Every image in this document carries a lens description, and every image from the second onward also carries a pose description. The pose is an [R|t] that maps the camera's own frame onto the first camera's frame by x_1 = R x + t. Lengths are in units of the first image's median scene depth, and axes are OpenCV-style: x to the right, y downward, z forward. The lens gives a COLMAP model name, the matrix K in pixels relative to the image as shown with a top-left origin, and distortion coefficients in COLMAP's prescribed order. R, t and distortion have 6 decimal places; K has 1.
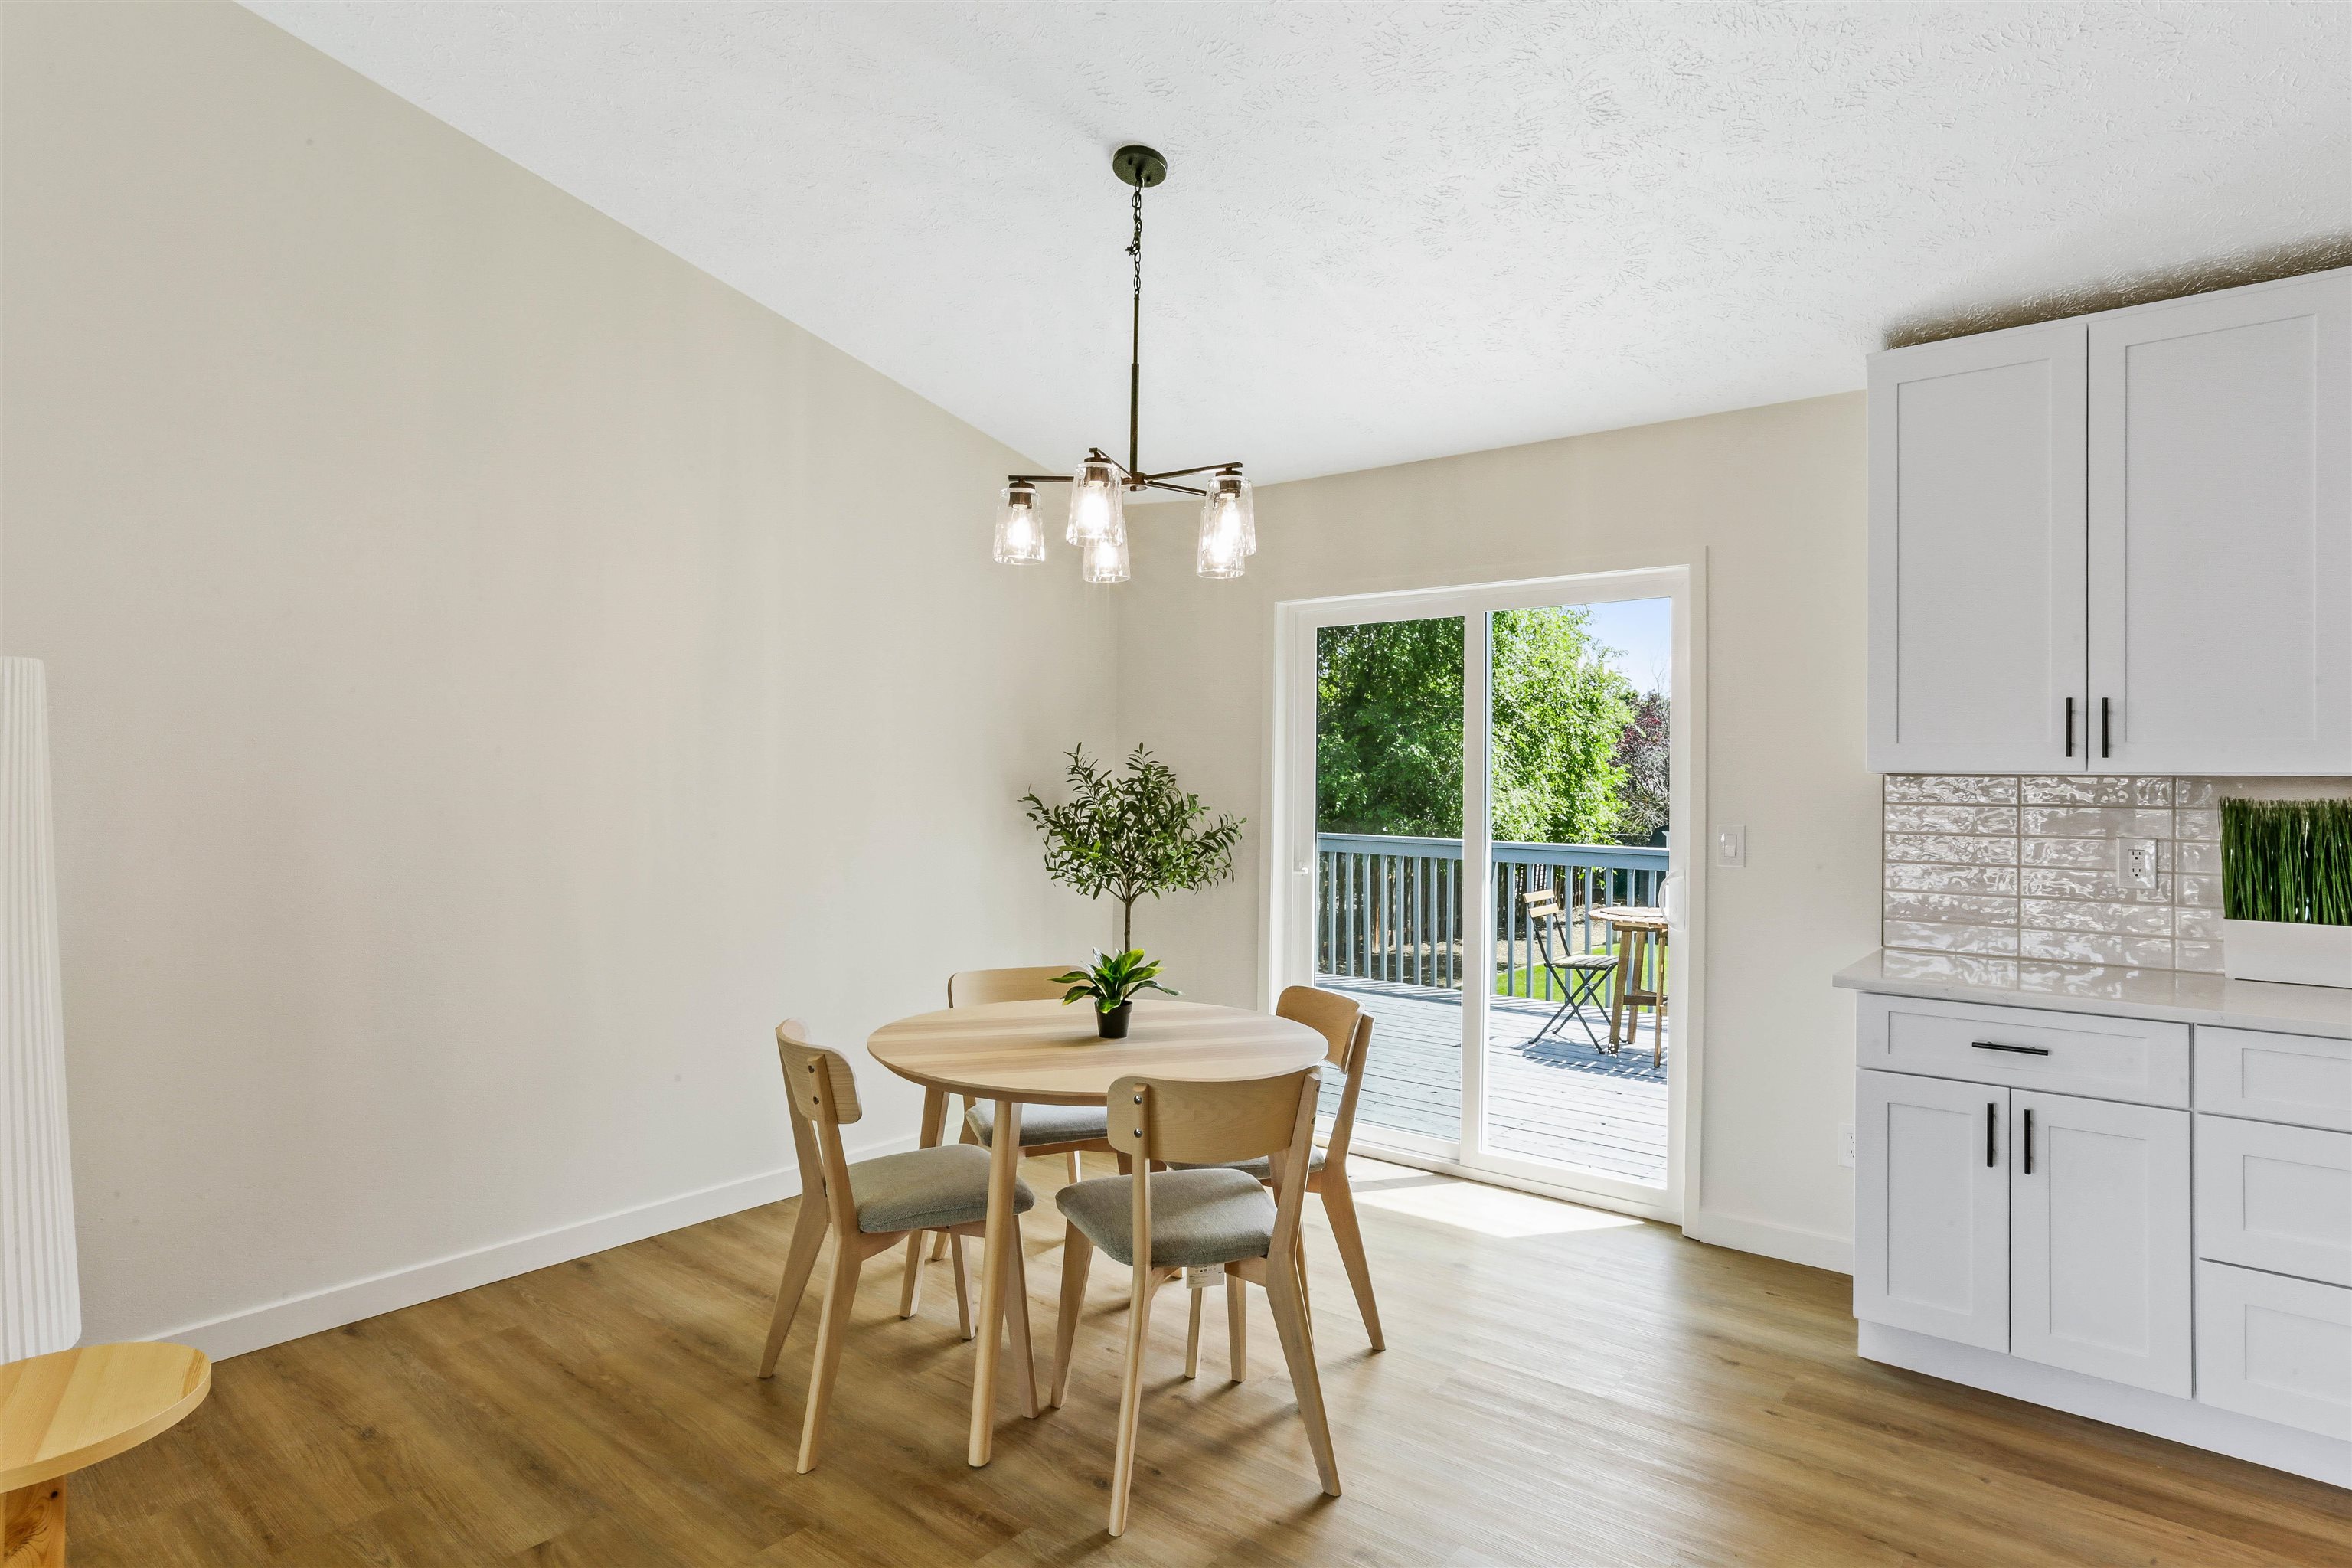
lens RADIAL K [[1255.0, 0, 1187.3], [0, 1255.0, 787.8], [0, 0, 1]] dist [-0.026408, 0.006023]
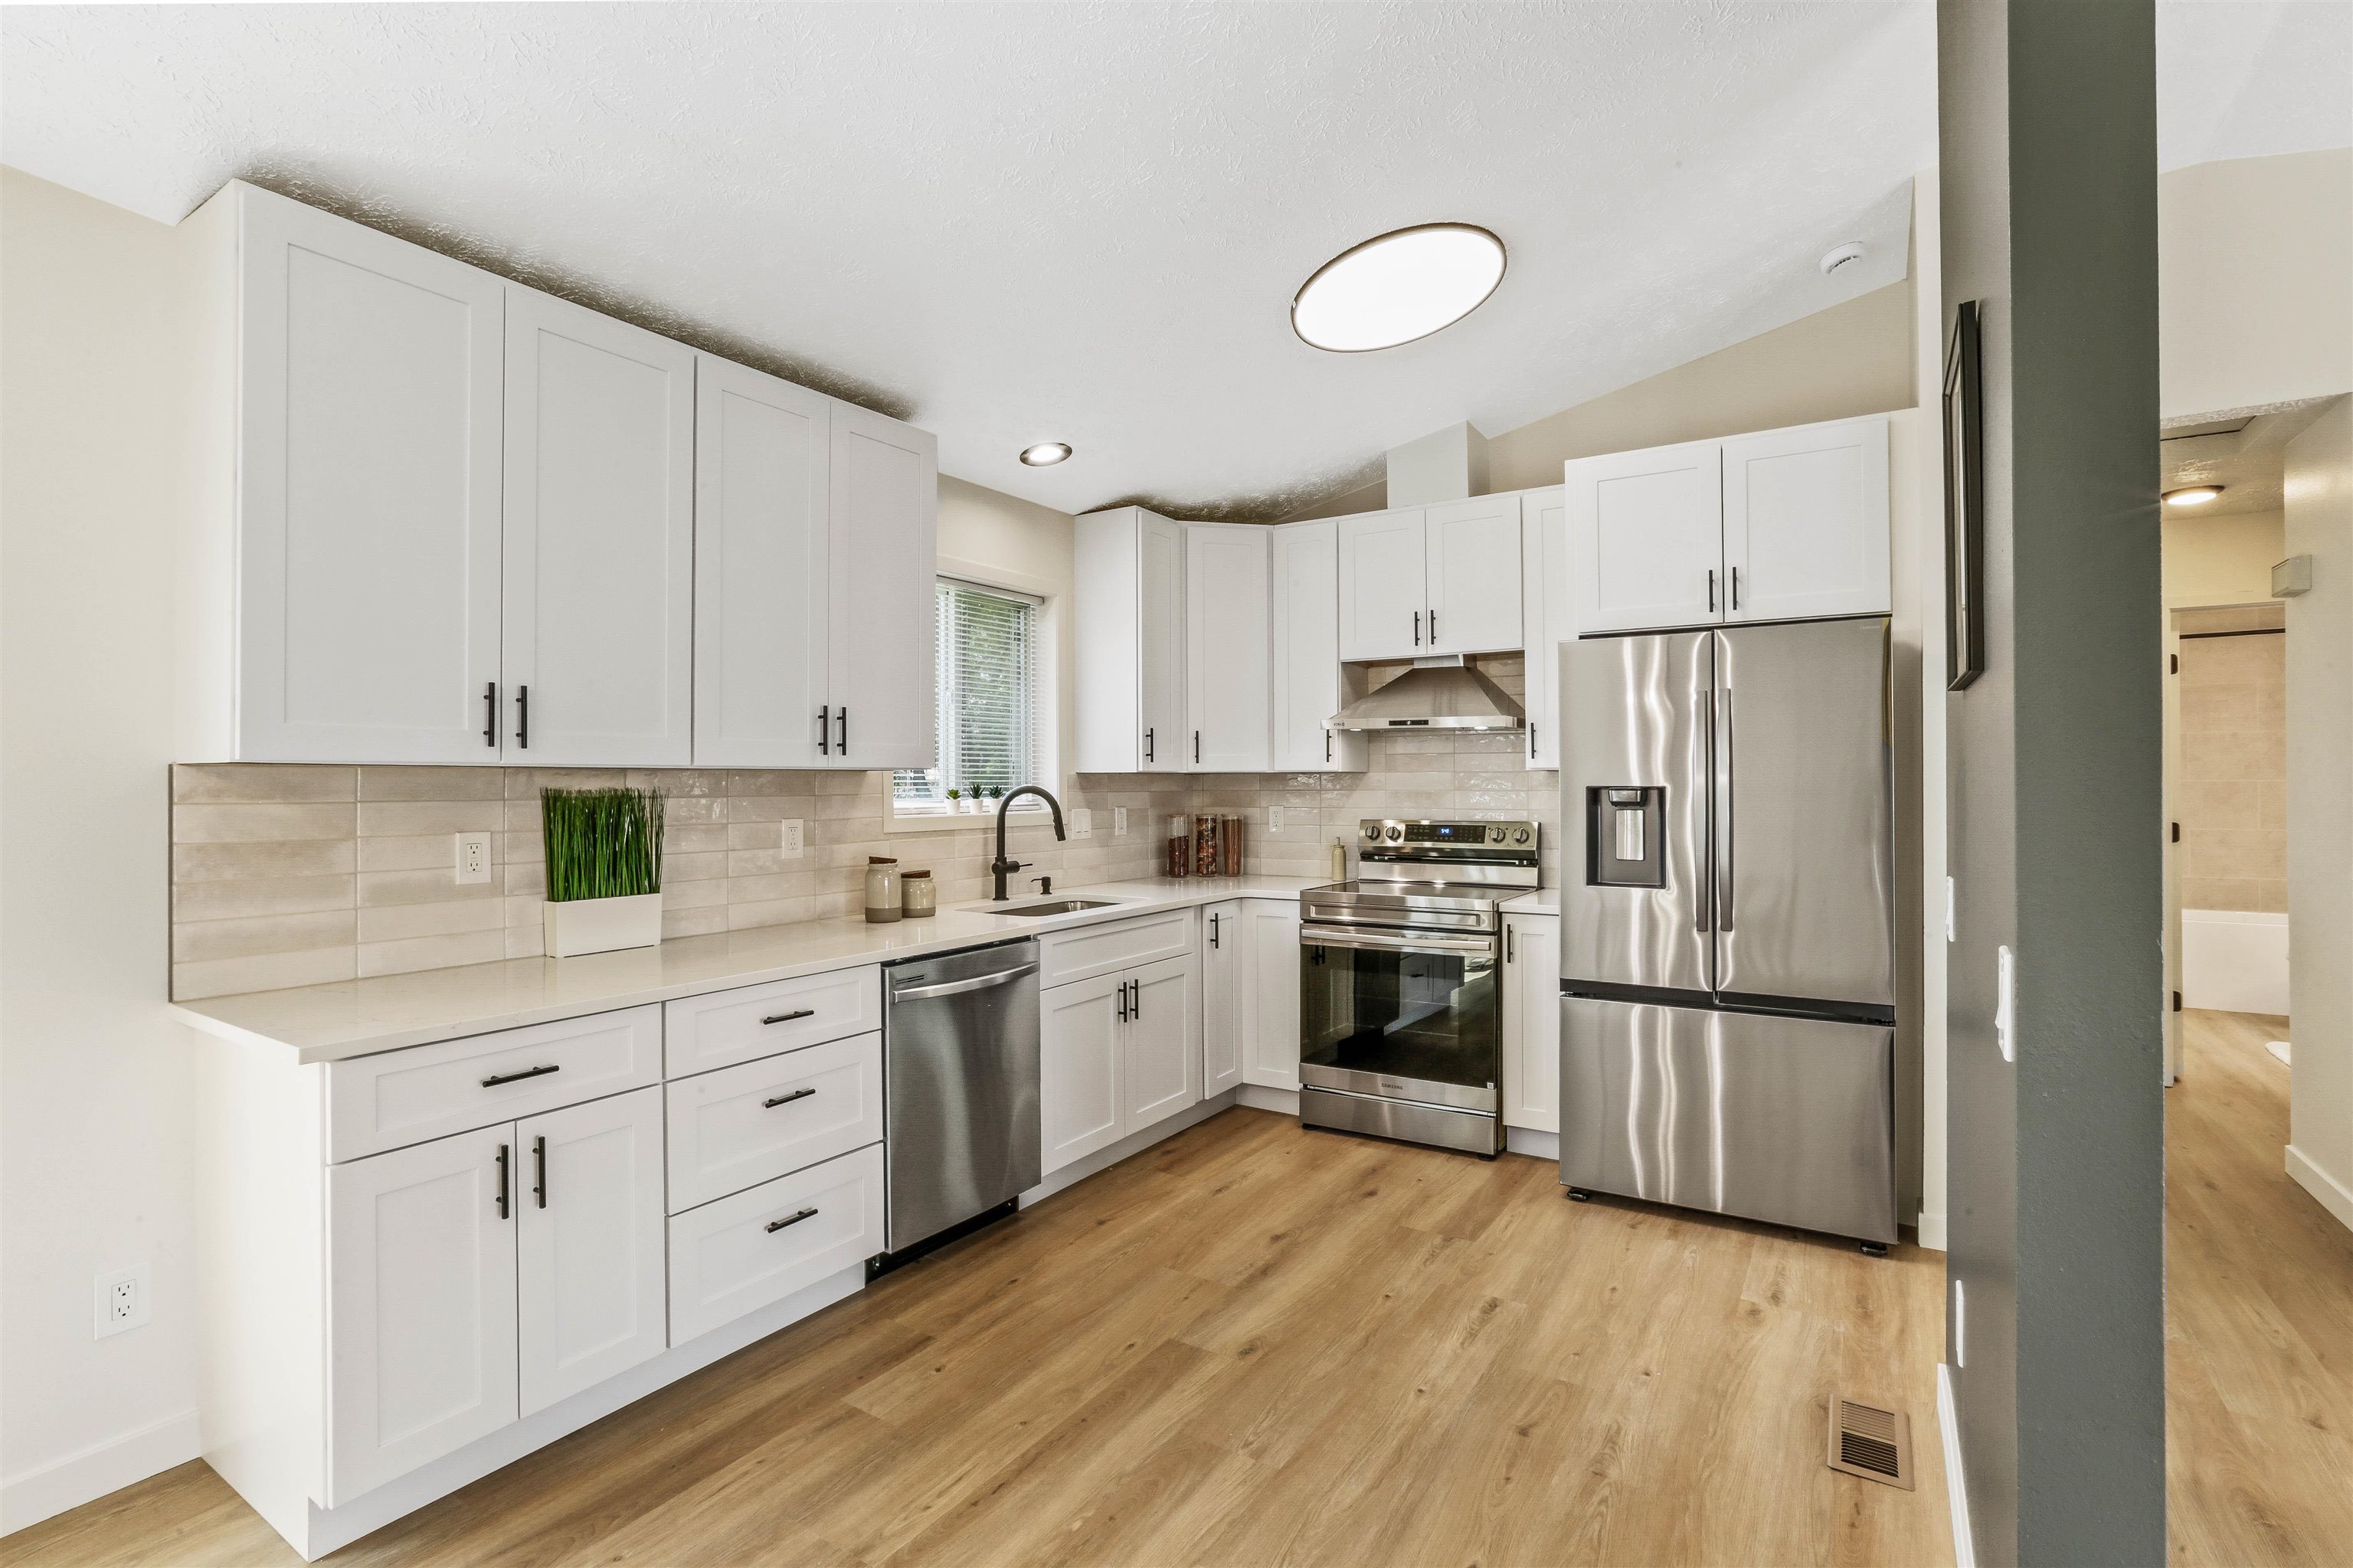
lens RADIAL K [[1078.3, 0, 1181.2], [0, 1078.3, 779.9], [0, 0, 1]] dist [-0.028137, 0.010635]
pose [[-0.109556, -0.005627, 0.993965, -0.125654], [0.003422, 0.999976, 0.006038, -0.003221], [-0.993975, 0.004063, -0.109535, 0.534563]]
